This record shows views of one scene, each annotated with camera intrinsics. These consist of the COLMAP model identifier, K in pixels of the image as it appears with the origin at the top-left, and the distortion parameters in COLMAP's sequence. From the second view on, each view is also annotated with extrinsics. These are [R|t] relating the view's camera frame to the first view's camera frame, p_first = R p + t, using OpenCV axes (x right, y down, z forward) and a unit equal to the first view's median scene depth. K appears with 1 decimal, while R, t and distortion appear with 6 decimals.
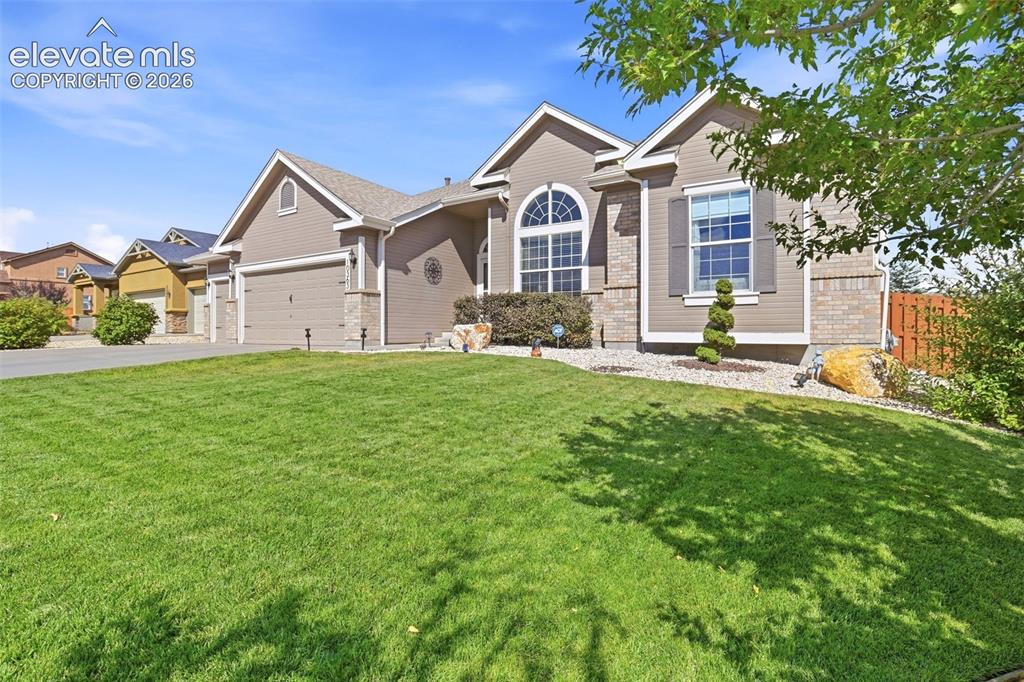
lens RADIAL K [[481.4, 0, 520.6], [0, 481.4, 332.3], [0, 0, 1]] dist [-0.029143, 0.004680]
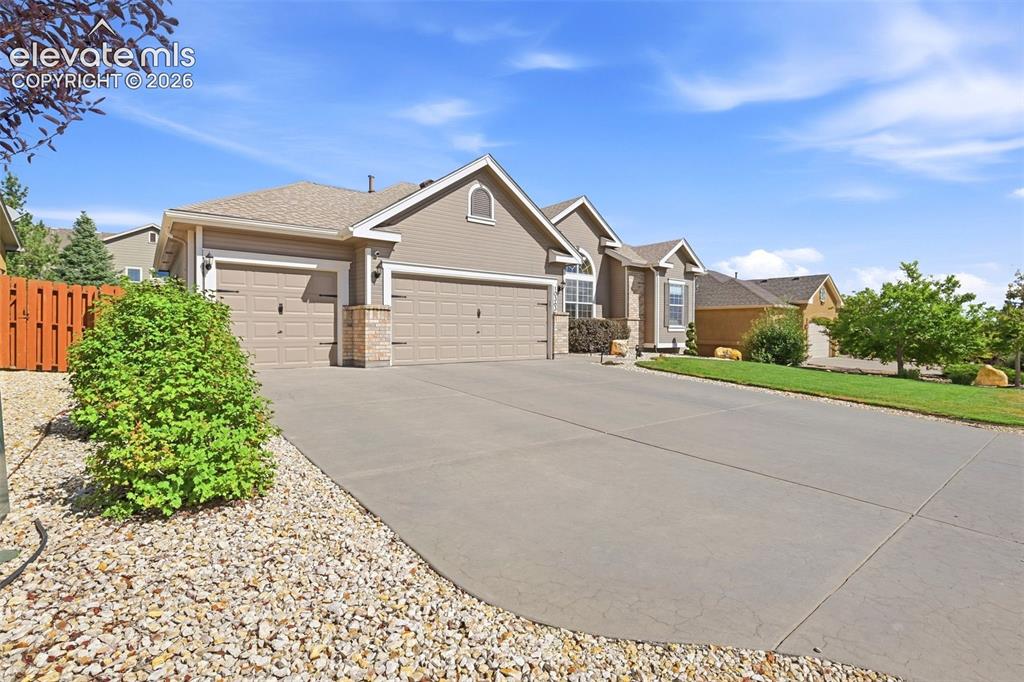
lens RADIAL K [[481.4, 0, 520.6], [0, 481.4, 332.3], [0, 0, 1]] dist [-0.029143, 0.004680]
pose [[0.328742, -0.001346, 0.944419, -1.509326], [-0.006955, 0.999968, 0.003846, -0.041240], [-0.944394, -0.007832, 0.328722, 0.683371]]
